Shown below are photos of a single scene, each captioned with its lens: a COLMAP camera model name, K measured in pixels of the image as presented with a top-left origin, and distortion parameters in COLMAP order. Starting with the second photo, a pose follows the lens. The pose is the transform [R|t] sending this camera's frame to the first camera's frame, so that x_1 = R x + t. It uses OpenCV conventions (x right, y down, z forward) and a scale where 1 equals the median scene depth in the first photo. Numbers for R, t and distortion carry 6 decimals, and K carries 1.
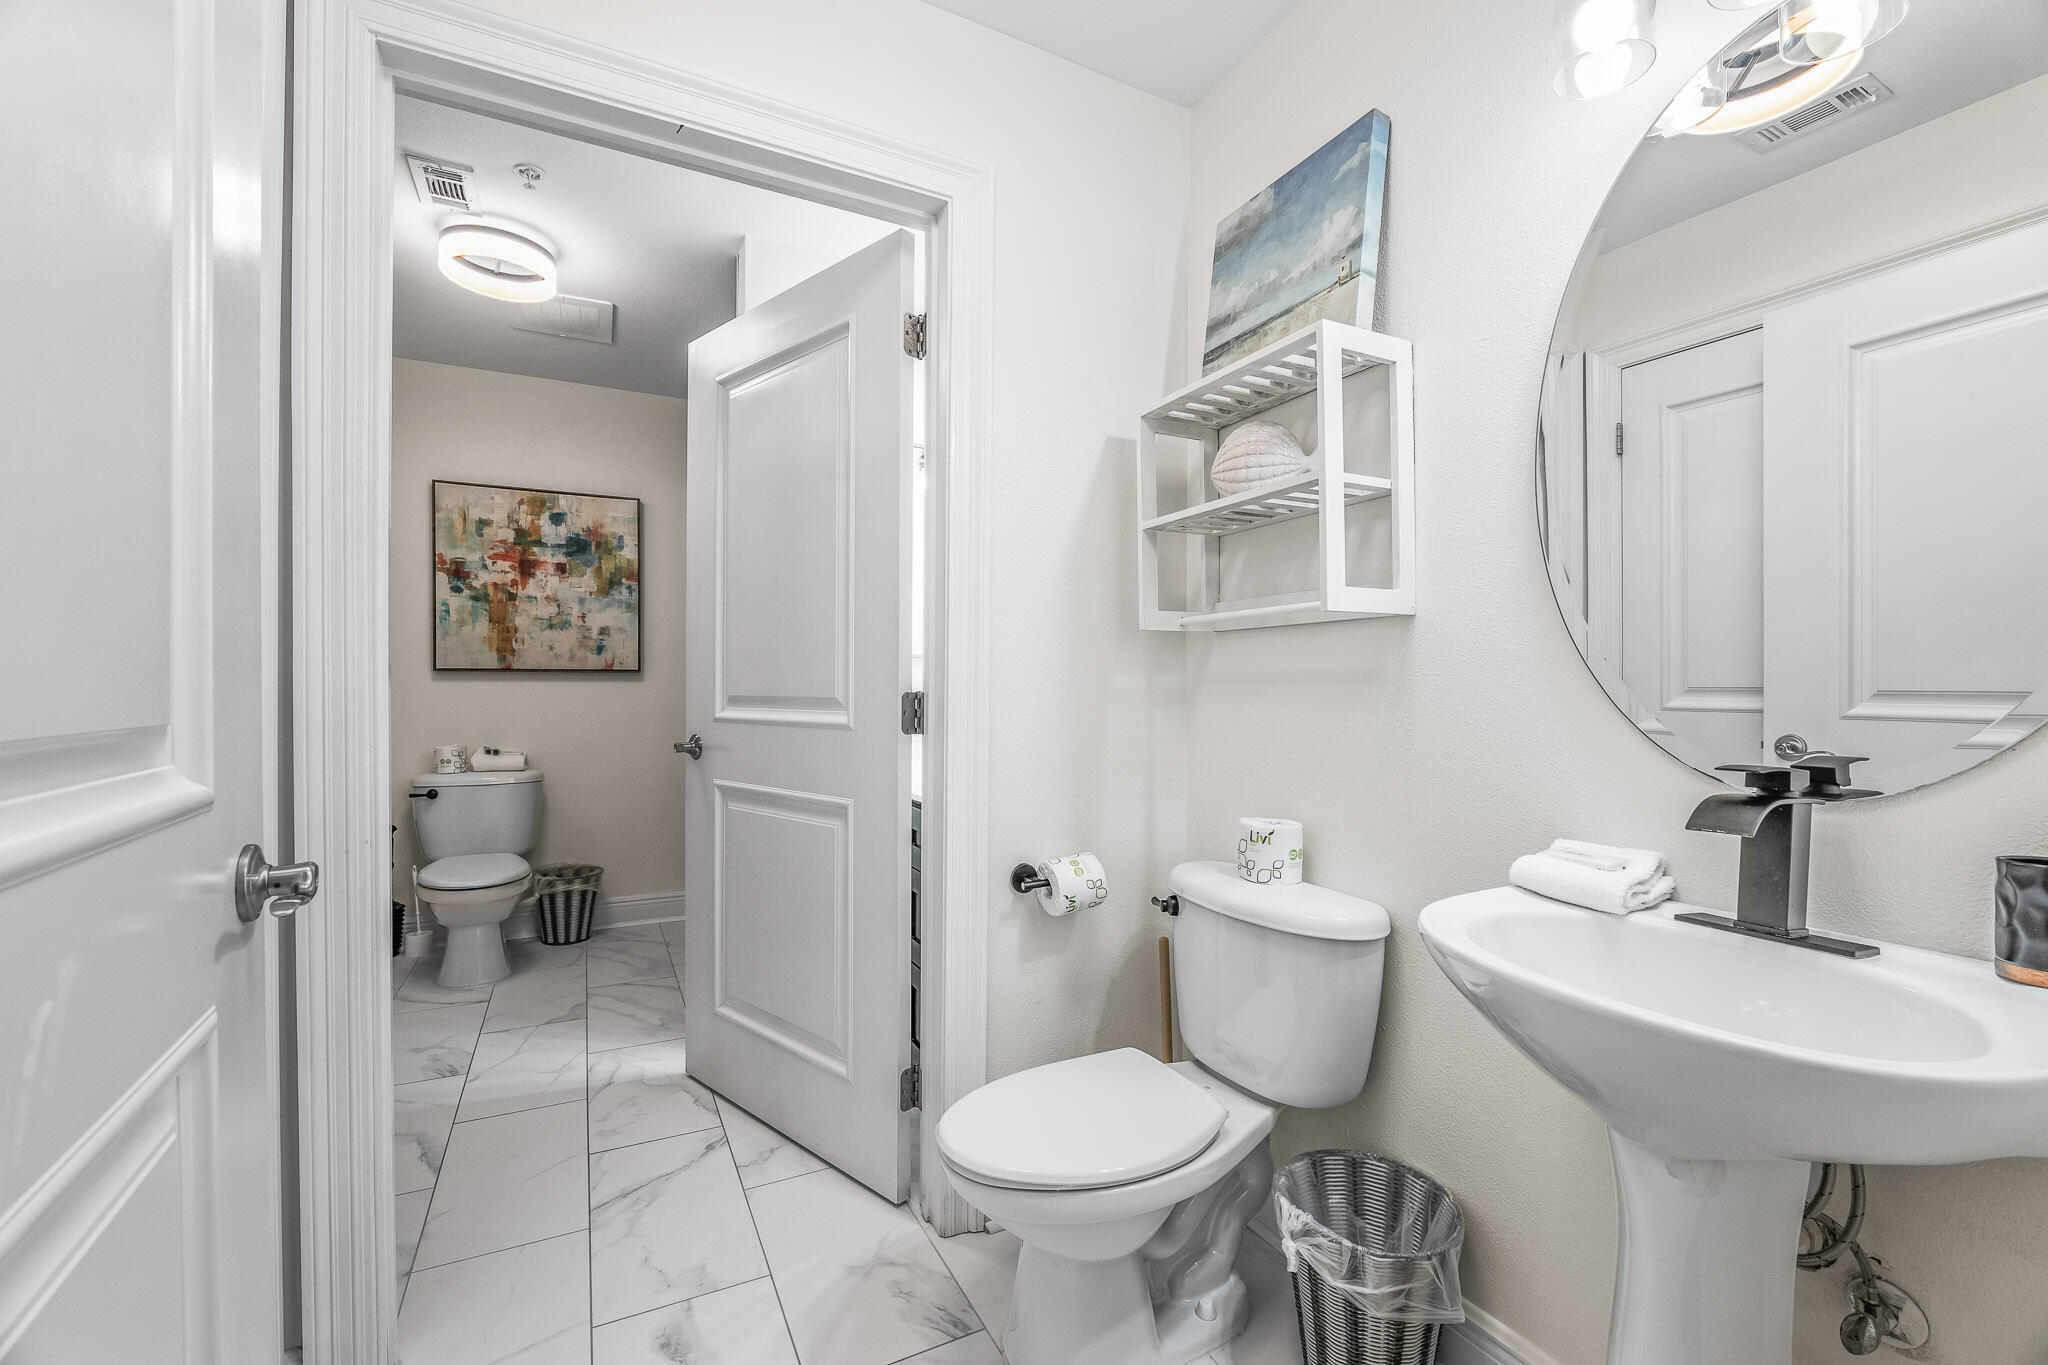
lens RADIAL K [[836.5, 0, 1020.0], [0, 836.5, 697.0], [0, 0, 1]] dist [-0.011687, 0.000033]
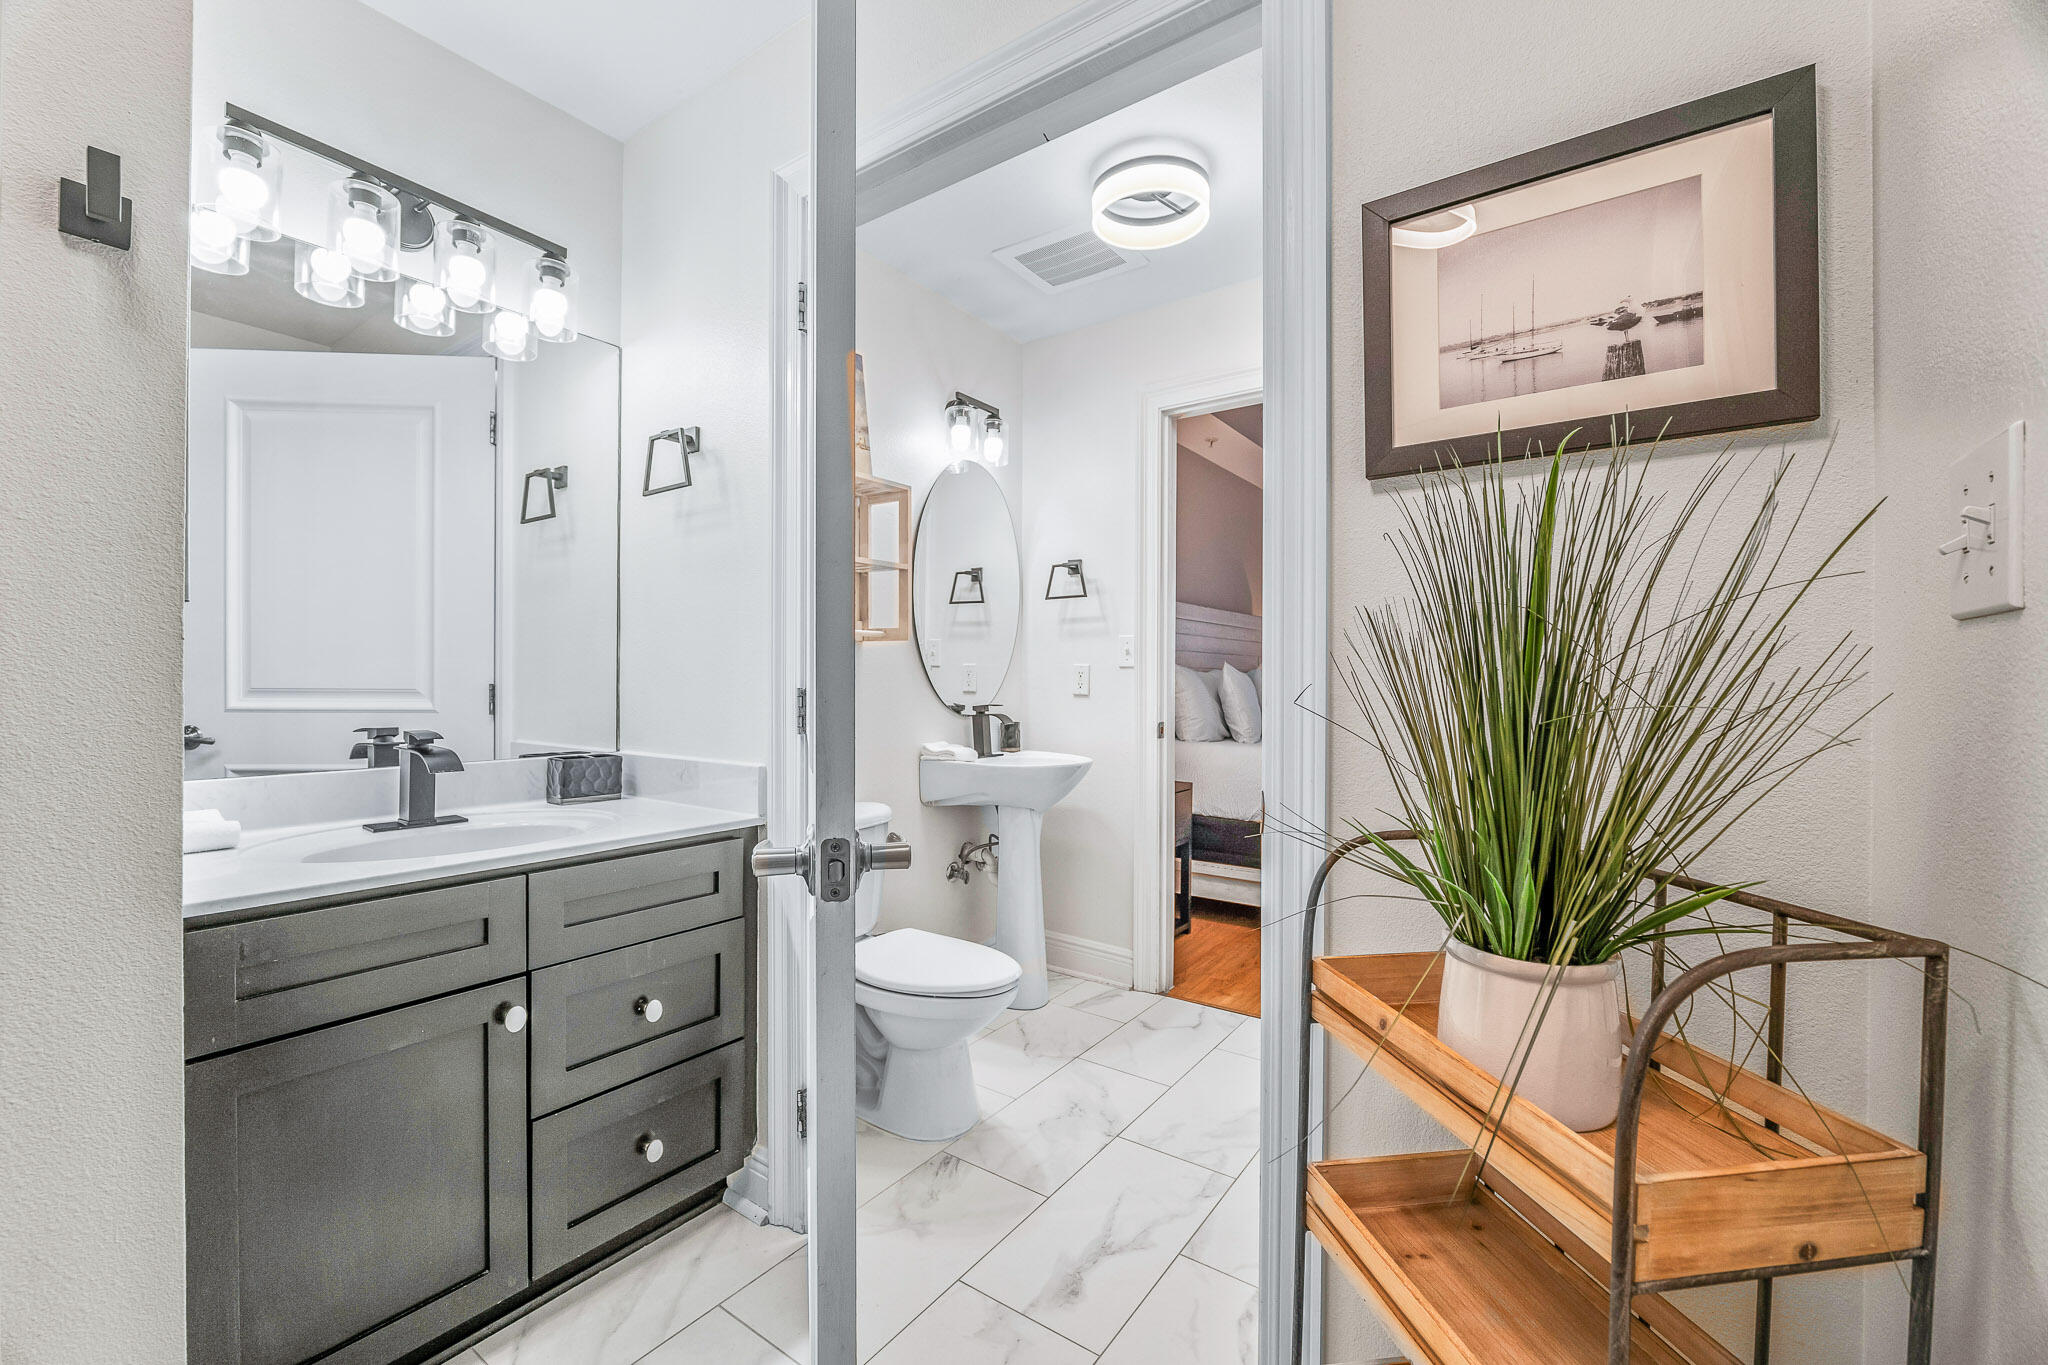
lens RADIAL K [[848.1, 0, 1024.0], [0, 848.1, 682.5], [0, 0, 1]] dist [-0.009425, 0.000102]
pose [[-0.457480, -0.011203, 0.889150, -0.512167], [0.004105, 0.999883, 0.014711, -0.012449], [-0.889211, 0.010380, -0.457380, 0.577246]]
